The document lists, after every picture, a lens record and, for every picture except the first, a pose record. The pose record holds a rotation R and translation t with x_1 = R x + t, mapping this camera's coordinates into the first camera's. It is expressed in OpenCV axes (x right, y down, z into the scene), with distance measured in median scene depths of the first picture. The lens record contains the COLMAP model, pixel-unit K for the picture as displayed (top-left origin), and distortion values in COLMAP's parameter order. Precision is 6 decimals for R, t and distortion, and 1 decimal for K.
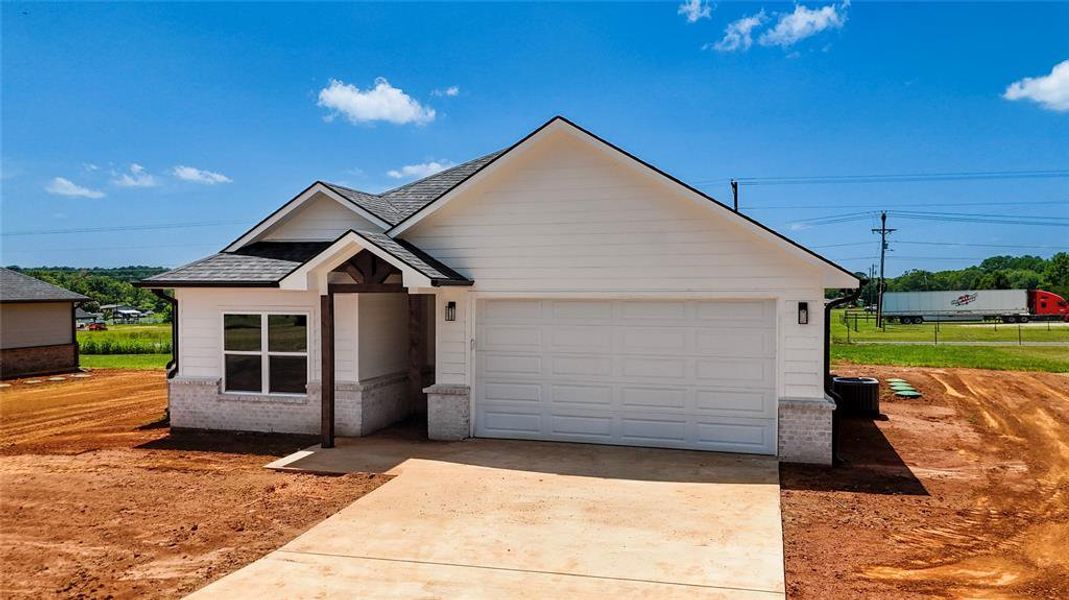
lens RADIAL K [[843.7, 0, 534.9], [0, 843.7, 299.1], [0, 0, 1]] dist [0.004215, -0.000362]
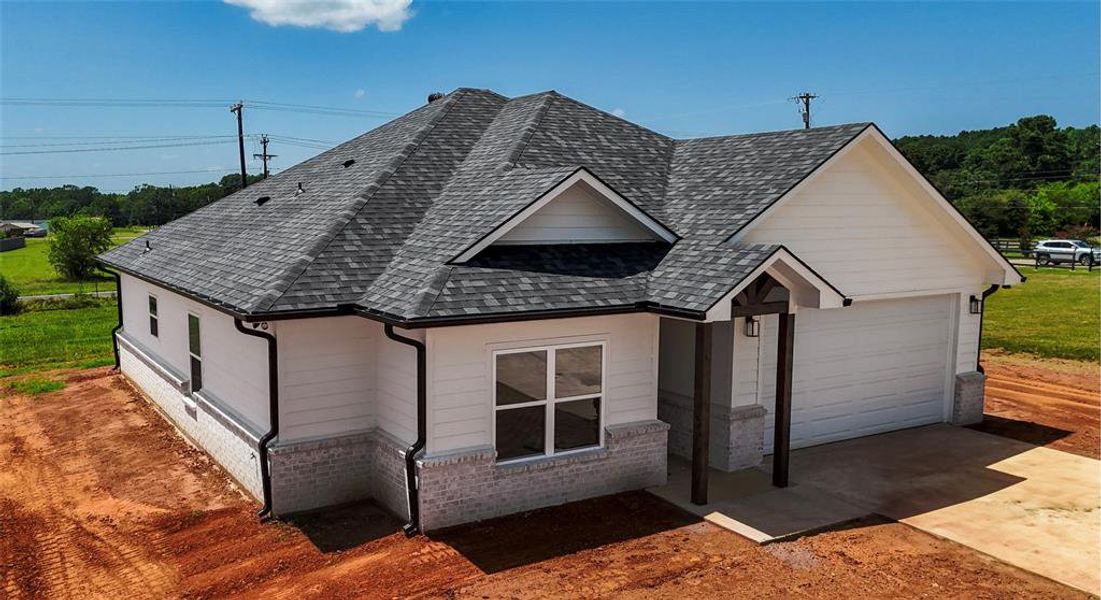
lens RADIAL K [[941.5, 0, 550.0], [0, 941.5, 302.1], [0, 0, 1]] dist [0.004773, 0.000910]
pose [[0.673544, -0.073886, 0.735445, -0.916442], [0.008031, 0.995664, 0.092673, -0.098177], [-0.739104, -0.056513, 0.671217, 0.451258]]
